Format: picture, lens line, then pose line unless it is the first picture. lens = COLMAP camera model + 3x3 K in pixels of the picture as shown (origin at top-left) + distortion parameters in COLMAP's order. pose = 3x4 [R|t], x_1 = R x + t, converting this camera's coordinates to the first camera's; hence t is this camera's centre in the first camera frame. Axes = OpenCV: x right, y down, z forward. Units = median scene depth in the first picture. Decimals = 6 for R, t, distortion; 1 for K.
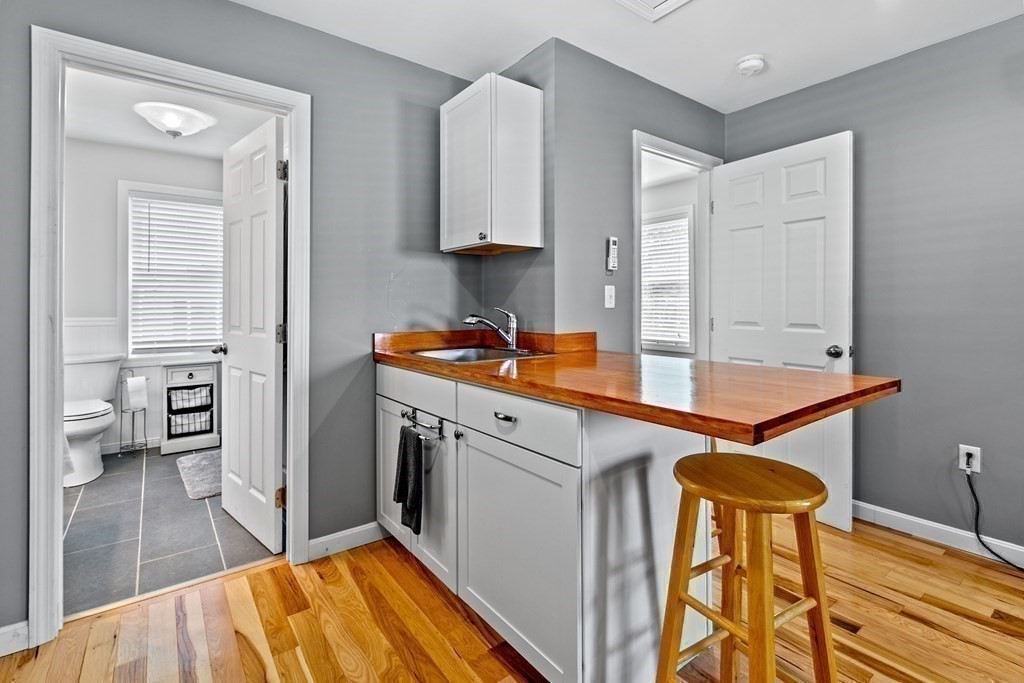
lens RADIAL K [[466.9, 0, 503.8], [0, 466.9, 304.6], [0, 0, 1]] dist [0.001034, 0.000167]
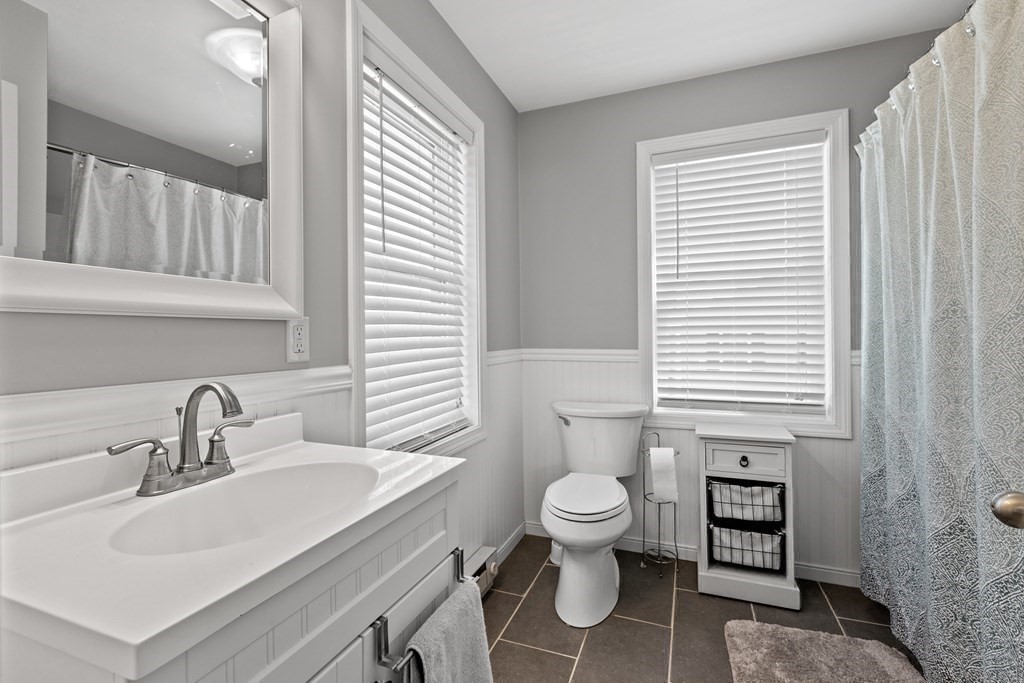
lens RADIAL K [[466.9, 0, 506.1], [0, 466.9, 325.4], [0, 0, 1]] dist [0.001034, 0.000167]
pose [[0.522753, -0.017033, -0.852314, -0.360829], [0.005407, 0.999847, -0.016665, 0.002490], [0.852467, 0.004103, 0.522765, 0.494804]]
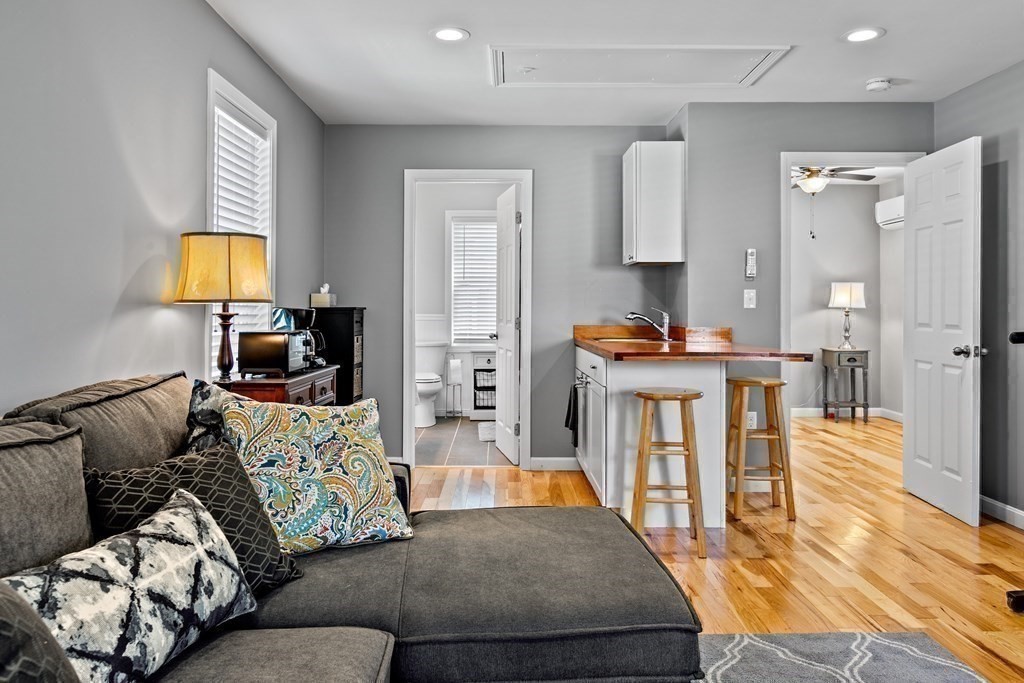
lens RADIAL K [[768.1, 0, 499.3], [0, 768.1, 302.0], [0, 0, 1]] dist [0.004949, -0.000881]
pose [[0.798265, -0.001083, -0.602306, 0.620508], [-0.001643, 0.999991, -0.003975, -0.000043], [0.602305, 0.004162, 0.798255, -0.659637]]
